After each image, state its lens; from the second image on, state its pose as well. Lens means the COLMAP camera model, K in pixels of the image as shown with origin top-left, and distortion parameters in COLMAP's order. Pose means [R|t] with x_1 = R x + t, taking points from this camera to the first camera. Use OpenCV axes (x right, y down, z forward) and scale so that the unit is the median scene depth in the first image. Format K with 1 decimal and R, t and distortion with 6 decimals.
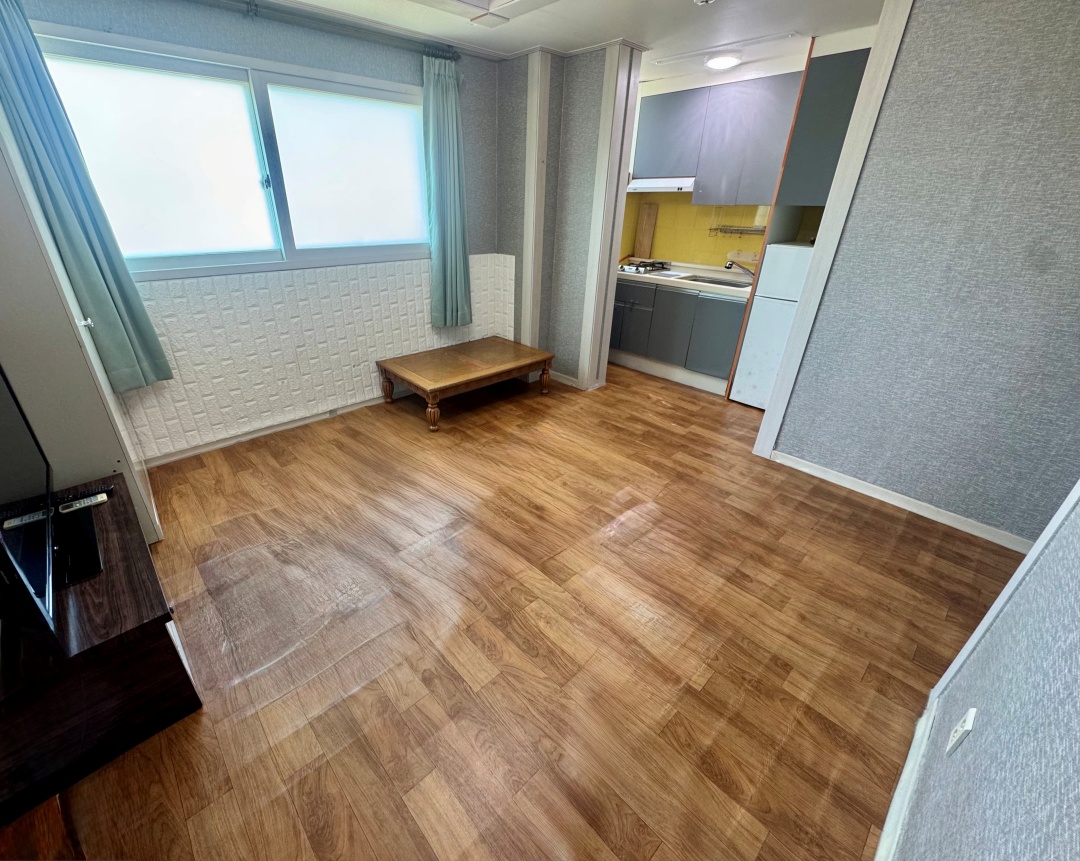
lens RADIAL K [[457.0, 0, 512.1], [0, 457.0, 429.1], [0, 0, 1]] dist [-0.001038, -0.000206]
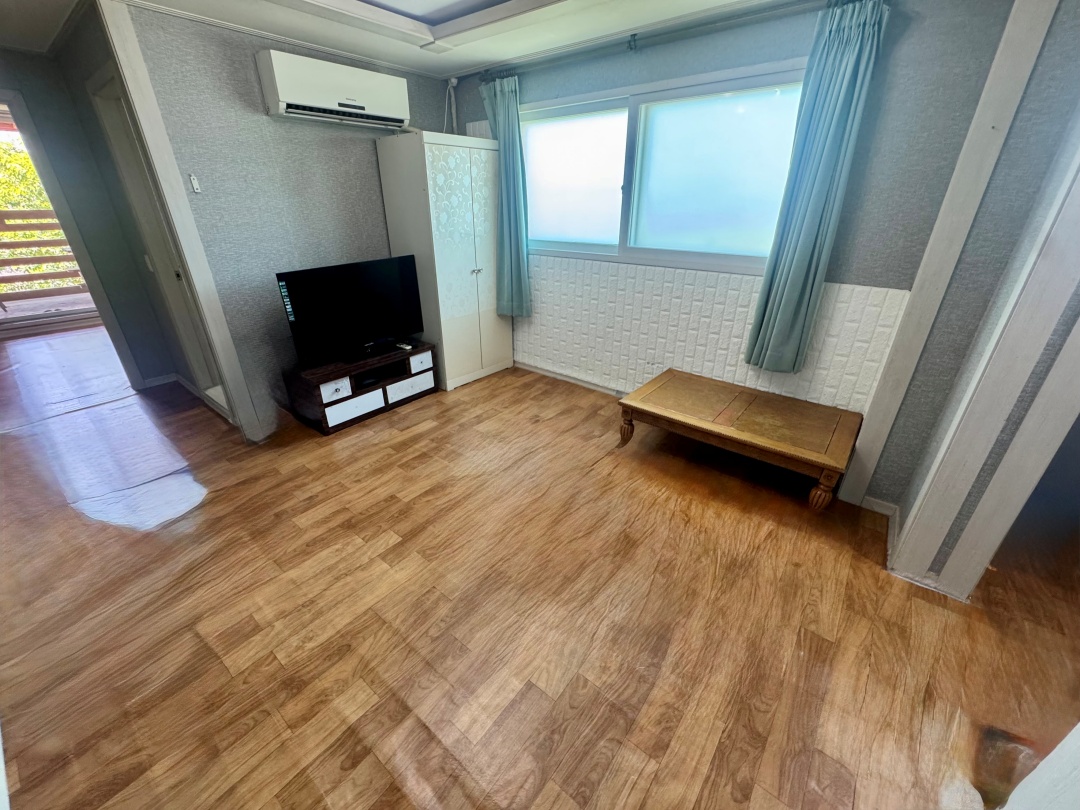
lens RADIAL K [[429.4, 0, 531.3], [0, 429.4, 405.9], [0, 0, 1]] dist [0.000176, 0.000038]
pose [[0.156480, 0.417027, -0.895323, 0.607002], [-0.442918, 0.839860, 0.313782, -0.284386], [0.882801, 0.347454, 0.316130, 0.578357]]
